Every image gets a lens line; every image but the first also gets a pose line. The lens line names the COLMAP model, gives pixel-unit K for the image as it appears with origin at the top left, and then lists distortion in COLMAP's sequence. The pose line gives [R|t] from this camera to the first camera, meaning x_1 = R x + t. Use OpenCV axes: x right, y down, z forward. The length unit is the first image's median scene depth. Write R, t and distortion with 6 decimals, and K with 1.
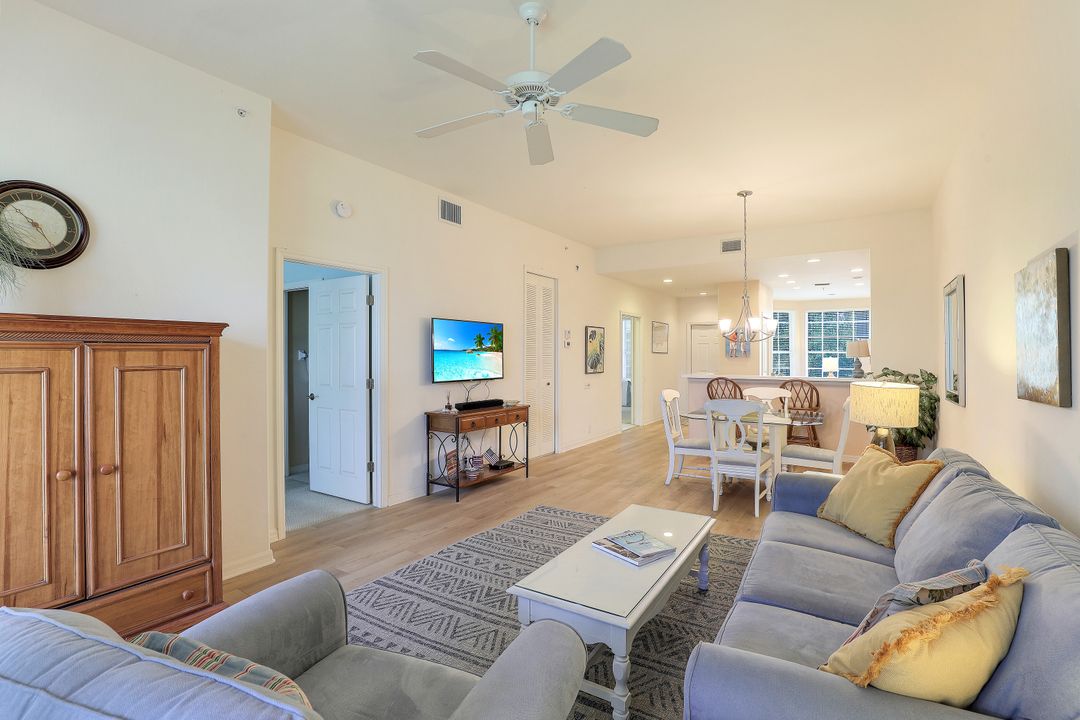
lens RADIAL K [[500.7, 0, 554.6], [0, 500.7, 357.2], [0, 0, 1]] dist [-0.052879, 0.016992]
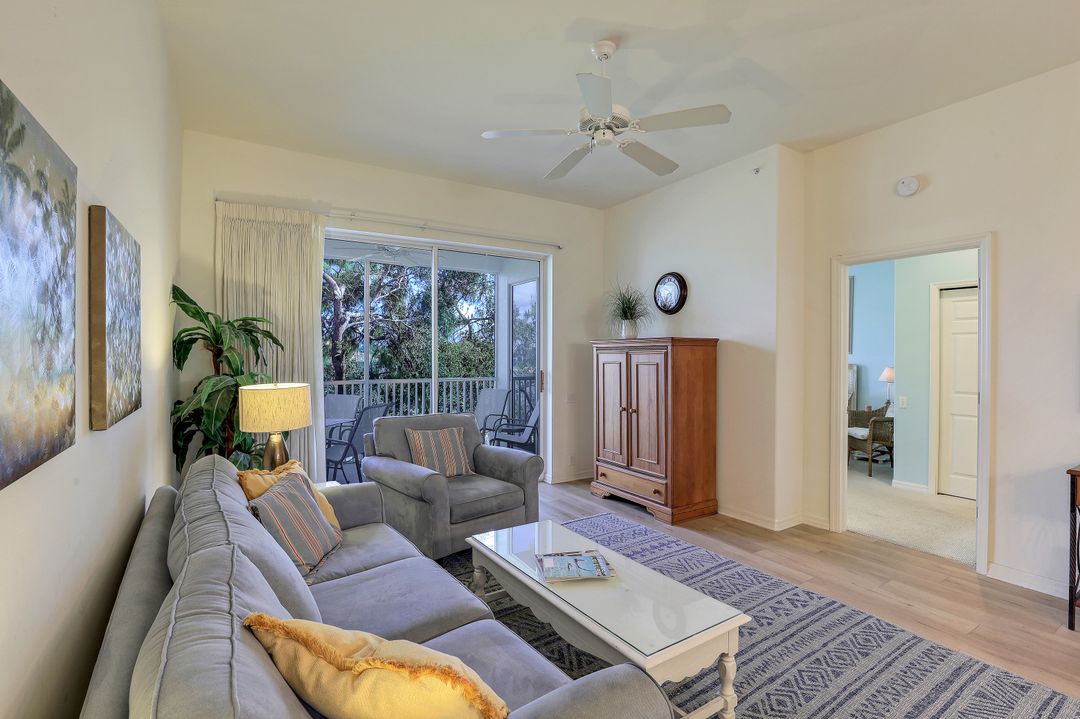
lens RADIAL K [[509.8, 0, 547.7], [0, 509.8, 359.0], [0, 0, 1]] dist [-0.011985, 0.000696]
pose [[-0.438764, 0.004441, -0.898592, 0.666451], [-0.005279, 0.999958, 0.007520, -0.005710], [0.898587, 0.008043, -0.438722, 0.884499]]
